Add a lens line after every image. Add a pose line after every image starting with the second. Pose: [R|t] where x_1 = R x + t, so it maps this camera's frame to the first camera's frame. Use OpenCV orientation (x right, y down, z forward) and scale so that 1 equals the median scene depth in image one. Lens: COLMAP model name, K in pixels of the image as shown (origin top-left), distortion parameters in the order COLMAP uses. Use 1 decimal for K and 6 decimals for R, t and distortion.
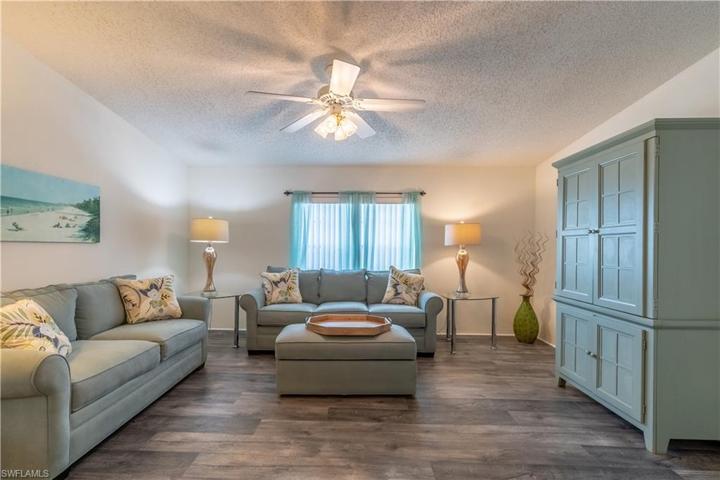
lens RADIAL K [[328.1, 0, 352.5], [0, 328.1, 245.4], [0, 0, 1]] dist [-0.002618, 0.000765]
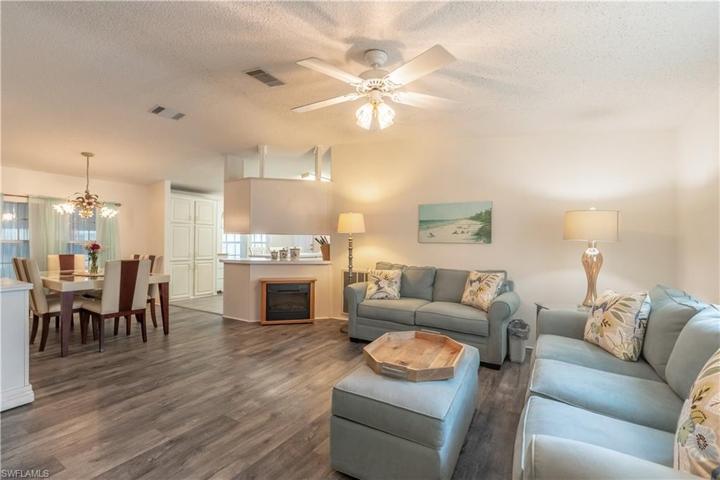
lens RADIAL K [[328.1, 0, 352.9], [0, 328.1, 239.2], [0, 0, 1]] dist [-0.002618, 0.000765]
pose [[-0.515614, -0.014289, -0.856702, 0.708448], [-0.005707, 0.999896, -0.013243, -0.003582], [0.856802, -0.001939, -0.515642, 1.312281]]
